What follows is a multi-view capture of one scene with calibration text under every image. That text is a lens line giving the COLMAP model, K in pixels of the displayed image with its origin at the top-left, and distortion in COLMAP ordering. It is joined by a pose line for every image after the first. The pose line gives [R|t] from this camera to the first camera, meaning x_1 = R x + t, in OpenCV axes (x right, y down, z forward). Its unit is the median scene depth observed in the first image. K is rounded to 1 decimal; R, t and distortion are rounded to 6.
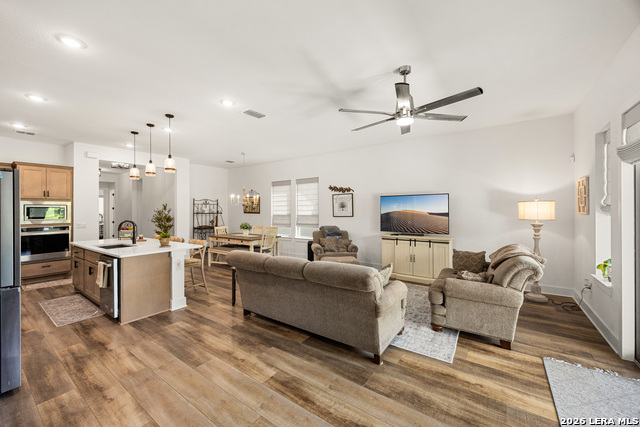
lens RADIAL K [[246.6, 0, 317.1], [0, 246.6, 210.5], [0, 0, 1]] dist [-0.000194, -0.000790]
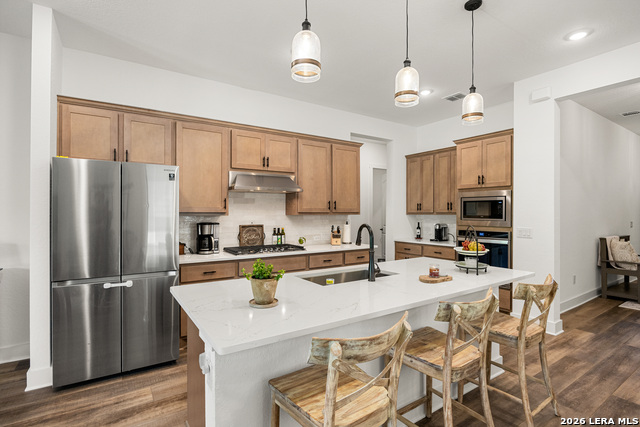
lens RADIAL K [[318.8, 0, 319.9], [0, 318.8, 210.6], [0, 0, 1]] dist [-0.005280, 0.002475]
pose [[-0.350603, -0.000980, -0.936523, -0.127727], [-0.001688, 0.999998, -0.000414, 0.010895], [0.936522, 0.001436, -0.350605, 0.695367]]
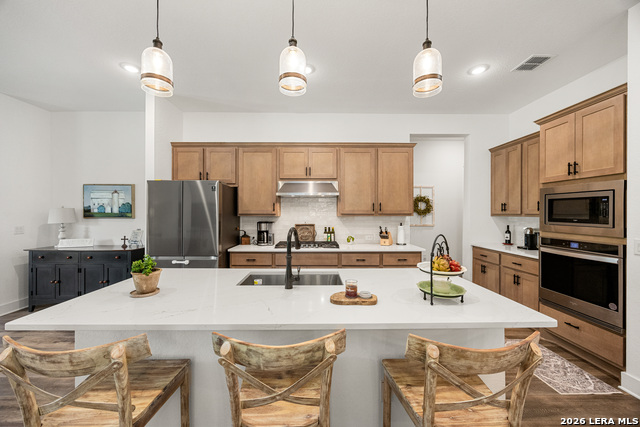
lens RADIAL K [[246.6, 0, 319.0], [0, 246.6, 210.7], [0, 0, 1]] dist [-0.000194, -0.000790]
pose [[-0.806593, -0.000907, -0.591106, -0.344149], [0.001425, 0.999993, -0.003478, 0.009150], [0.591105, -0.003648, -0.806586, 0.845873]]
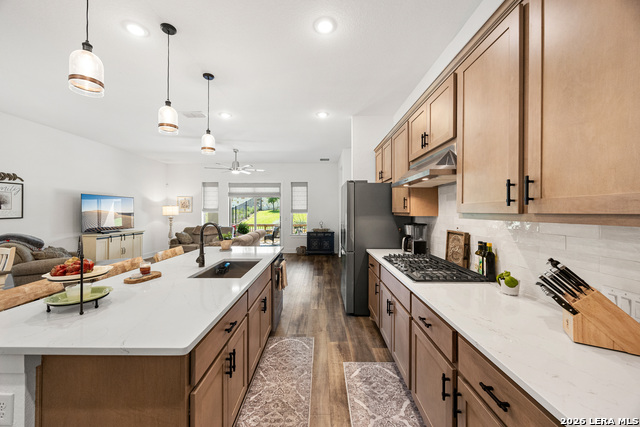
lens RADIAL K [[246.6, 0, 318.2], [0, 246.6, 210.9], [0, 0, 1]] dist [-0.000194, -0.000790]
pose [[-0.577343, 0.008355, 0.816459, -0.824828], [0.005534, 0.999965, -0.006320, 0.012875], [-0.816483, 0.000869, -0.577369, 0.690462]]
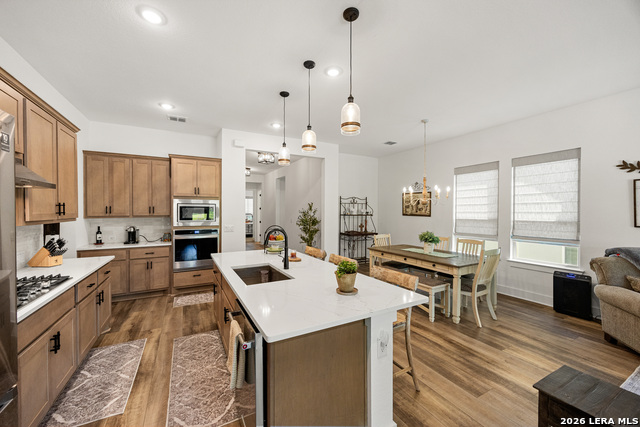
lens RADIAL K [[246.6, 0, 321.6], [0, 246.6, 214.8], [0, 0, 1]] dist [-0.000194, -0.000790]
pose [[0.900223, 0.013118, -0.435232, -0.262652], [-0.007003, 0.999853, 0.015652, -0.001093], [0.435373, -0.011042, 0.900182, 0.325219]]
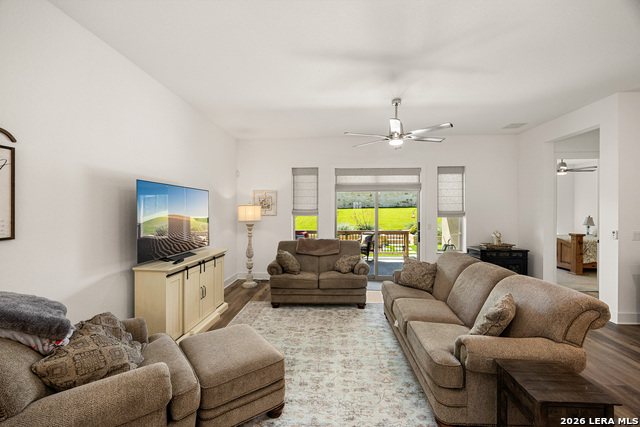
lens RADIAL K [[267.8, 0, 316.1], [0, 267.8, 211.9], [0, 0, 1]] dist [-0.012223, 0.000483]
pose [[-0.526272, 0.003031, 0.850311, -0.237594], [0.004979, 0.999987, -0.000483, -0.001573], [-0.850302, 0.003980, -0.526280, 0.831491]]
